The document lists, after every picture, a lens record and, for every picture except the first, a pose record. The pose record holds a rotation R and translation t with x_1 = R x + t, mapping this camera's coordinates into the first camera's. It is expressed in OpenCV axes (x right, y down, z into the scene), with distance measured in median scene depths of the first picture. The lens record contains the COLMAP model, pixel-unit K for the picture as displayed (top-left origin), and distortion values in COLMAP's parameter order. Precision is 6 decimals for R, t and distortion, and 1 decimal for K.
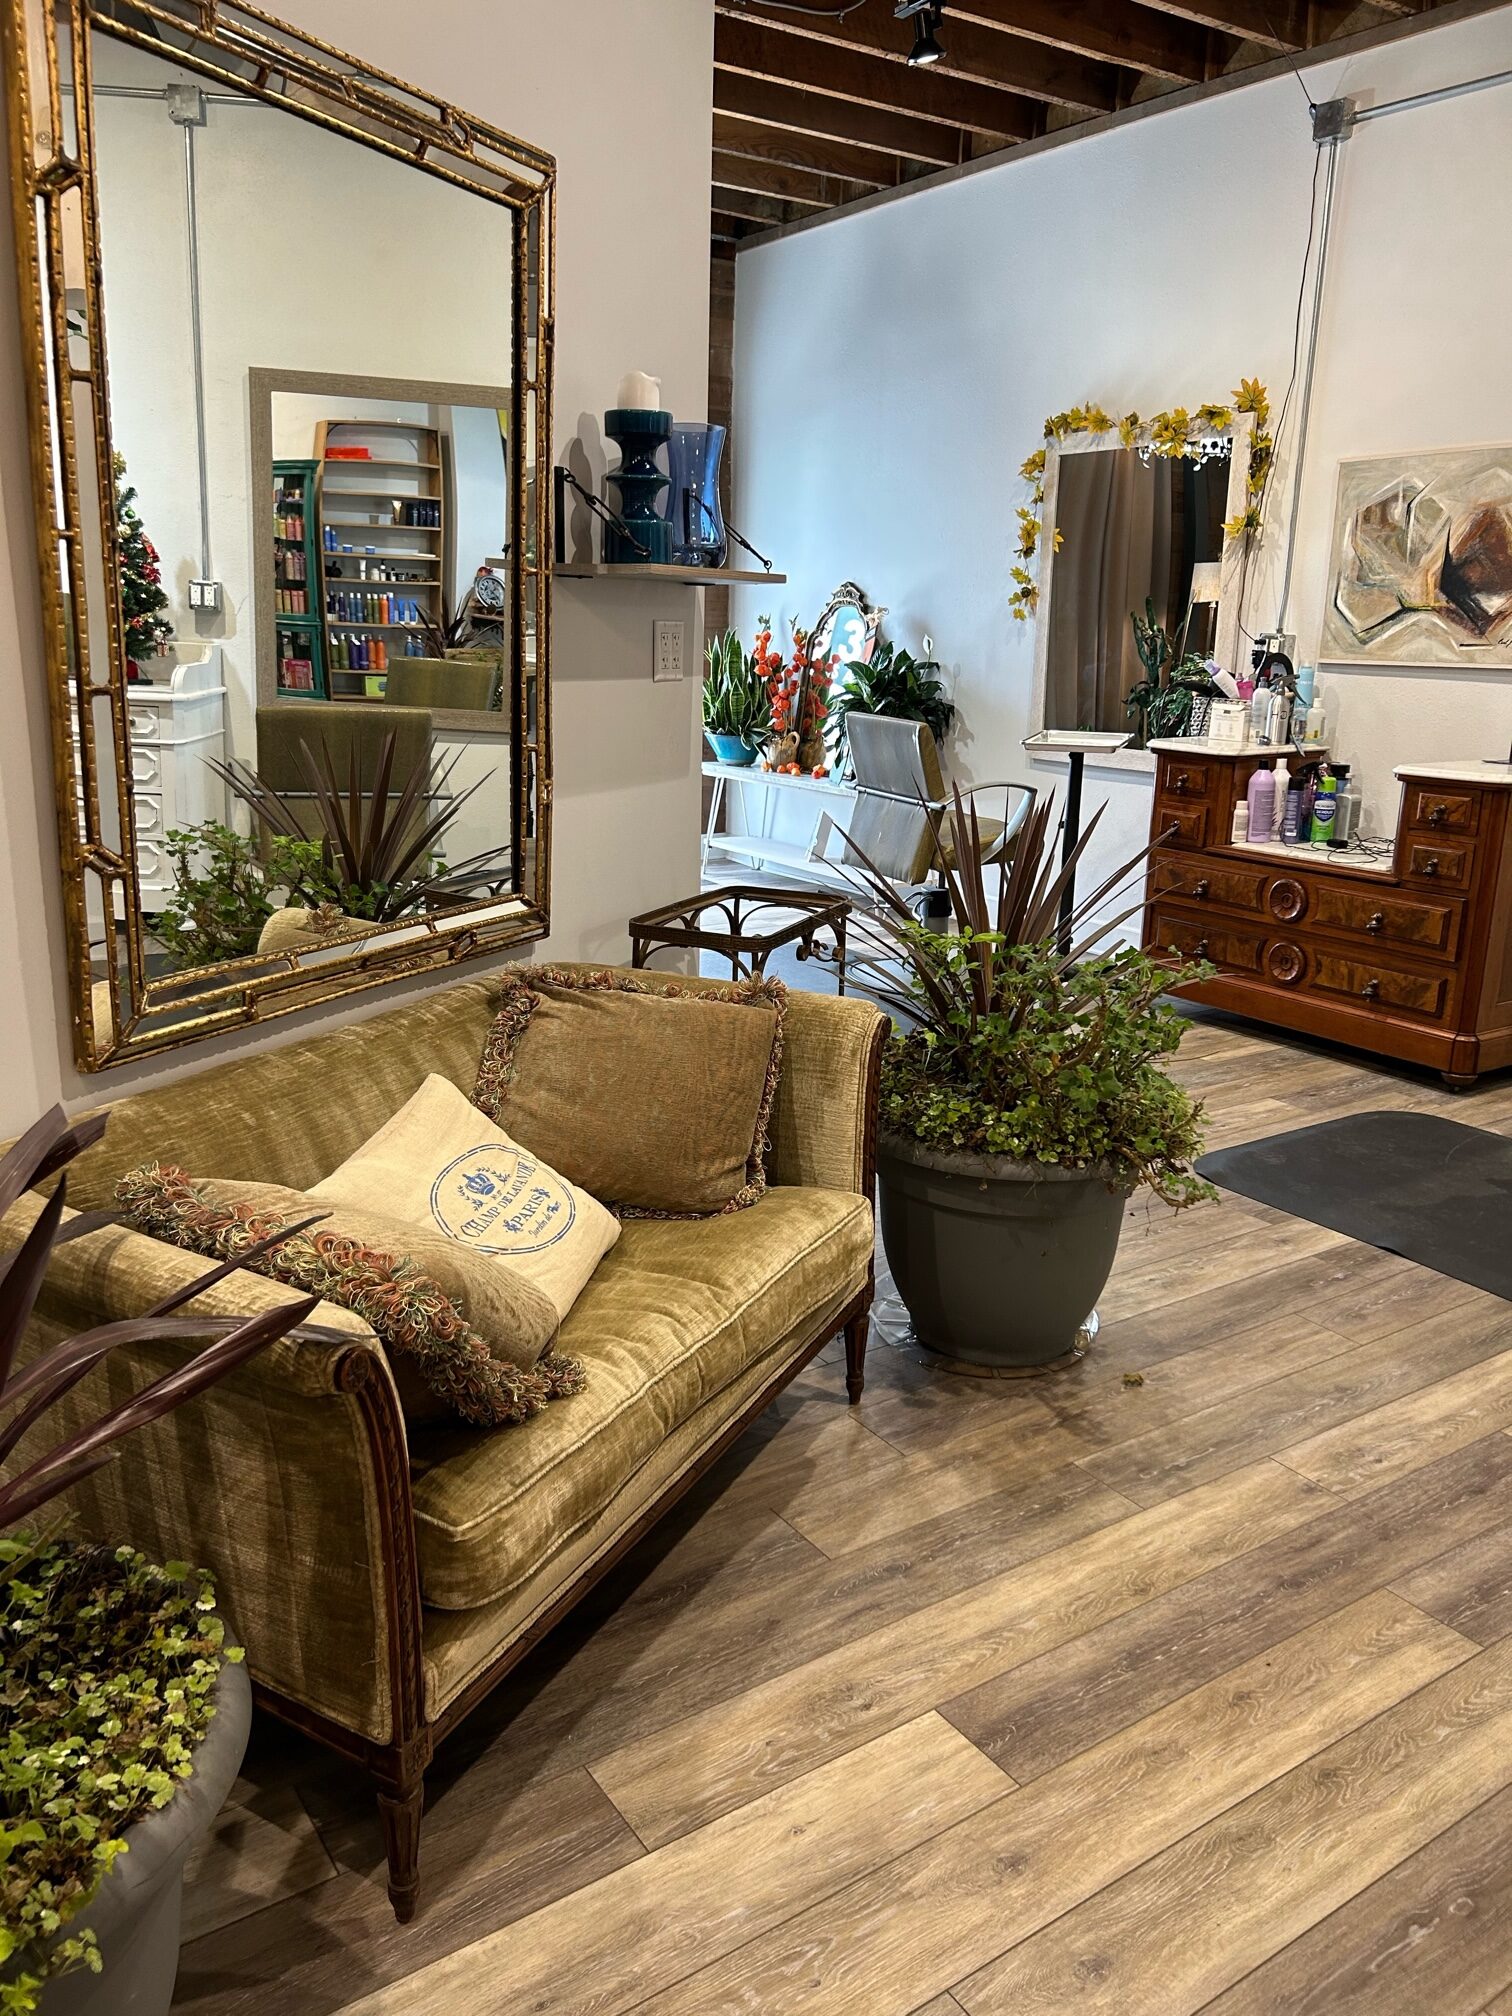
lens RADIAL K [[1515.2, 0, 755.5], [0, 1515.2, 1008.6], [0, 0, 1]] dist [0.026671, -0.021469]
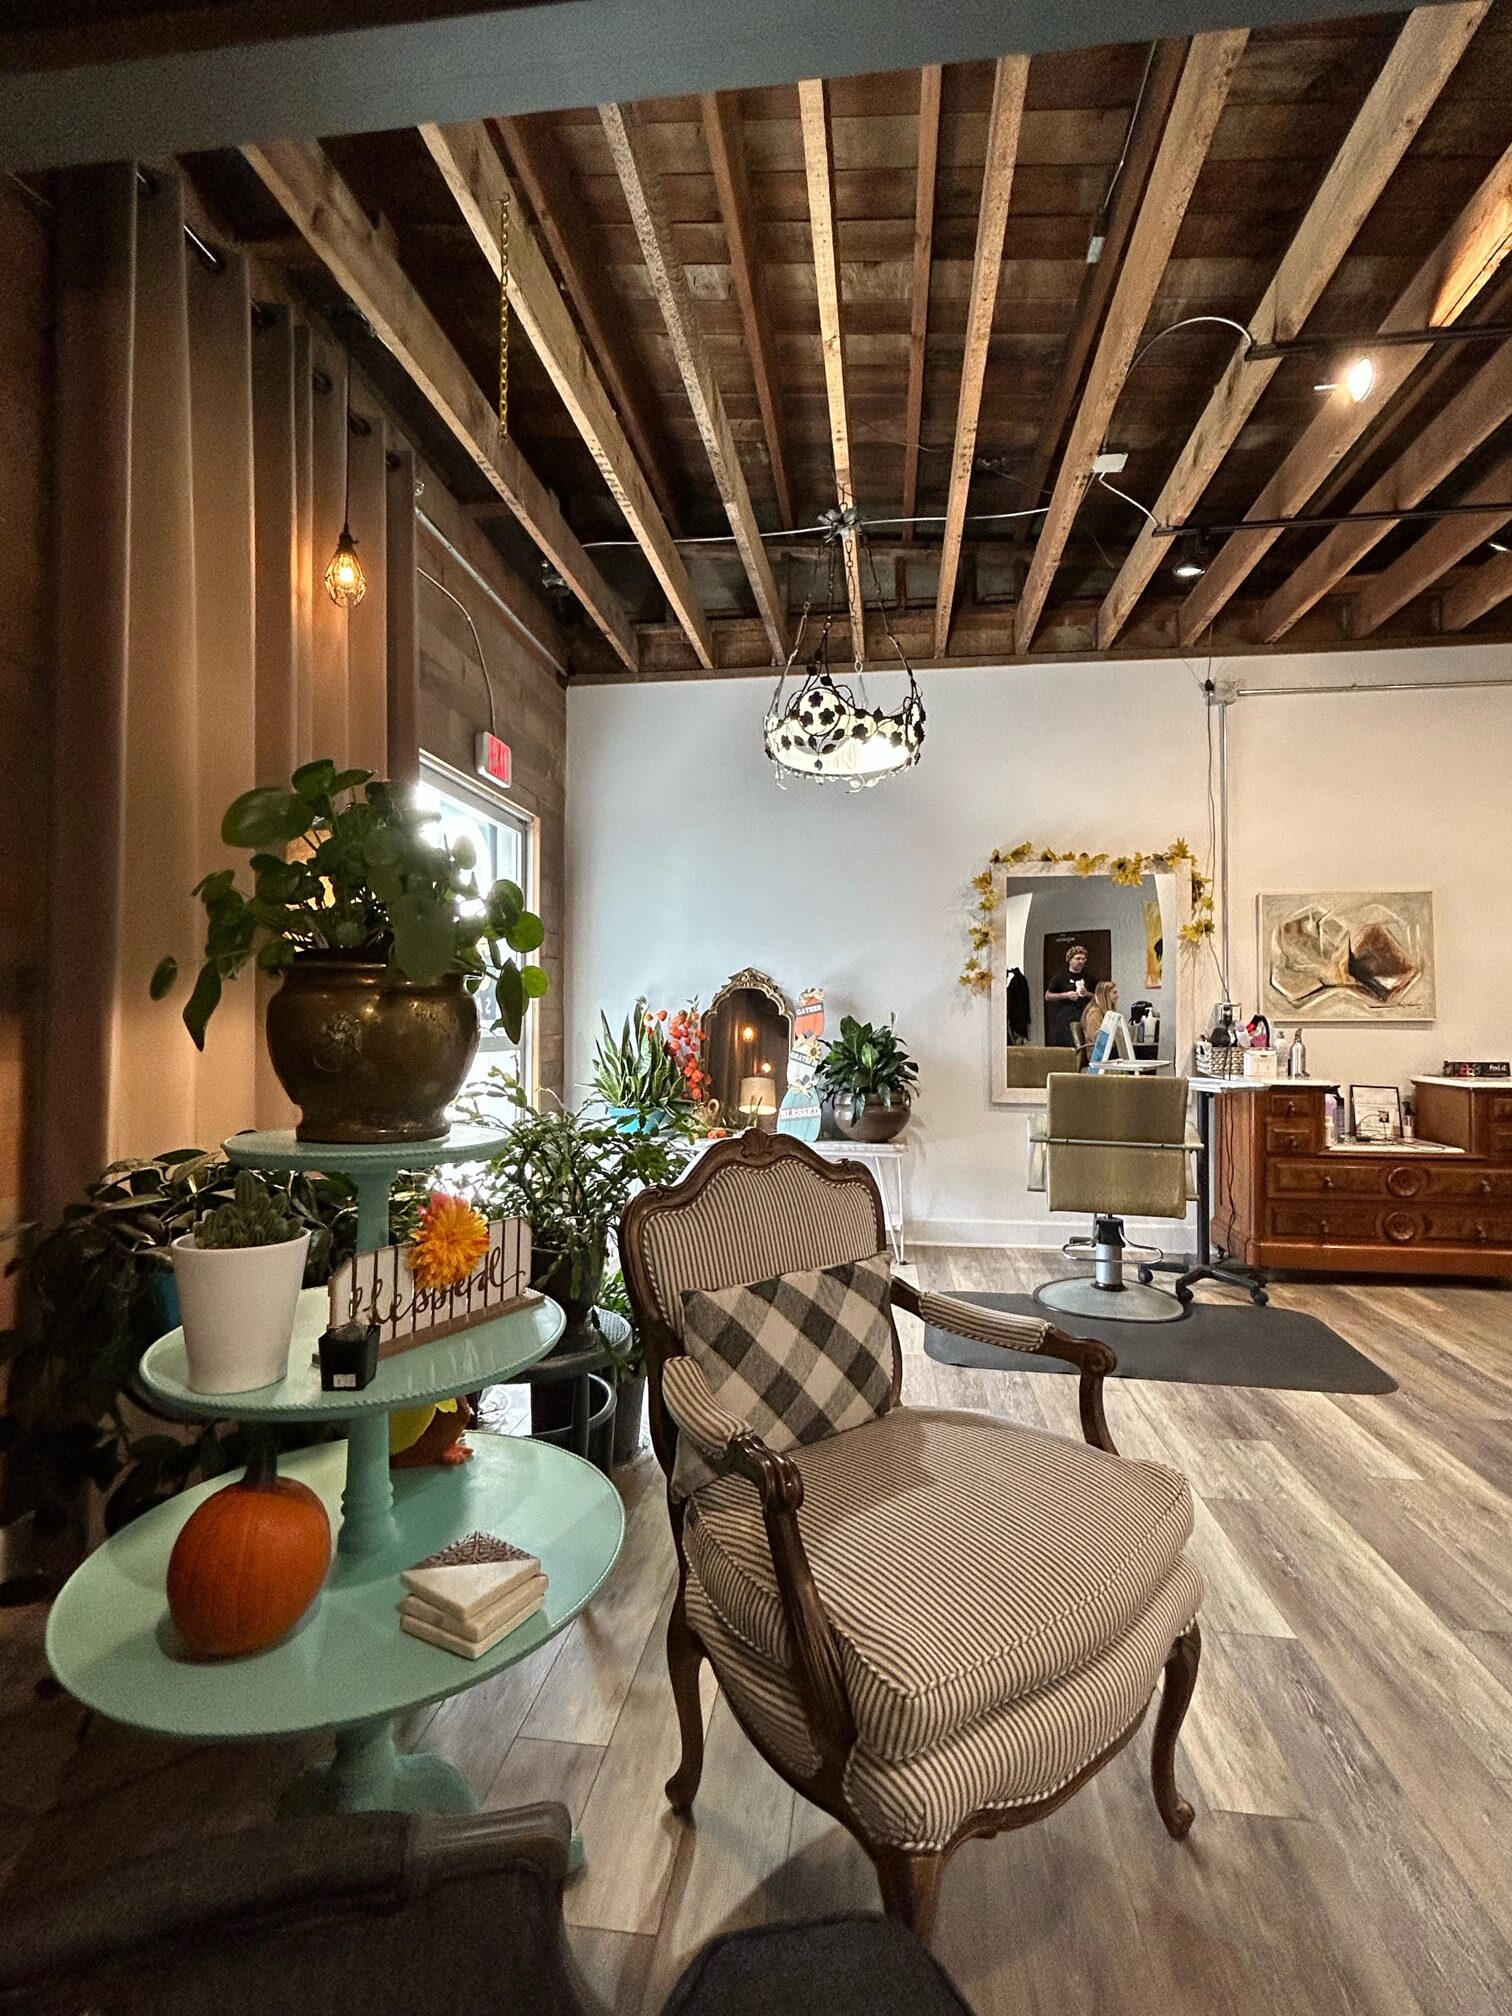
lens RADIAL K [[970.4, 0, 756.4], [0, 970.4, 1001.0], [0, 0, 1]] dist [-0.000309, 0.008605]
pose [[0.663609, -0.018433, 0.747853, -0.709107], [0.199570, 0.967828, -0.153234, -0.209895], [-0.720968, 0.250937, 0.645938, 0.776063]]
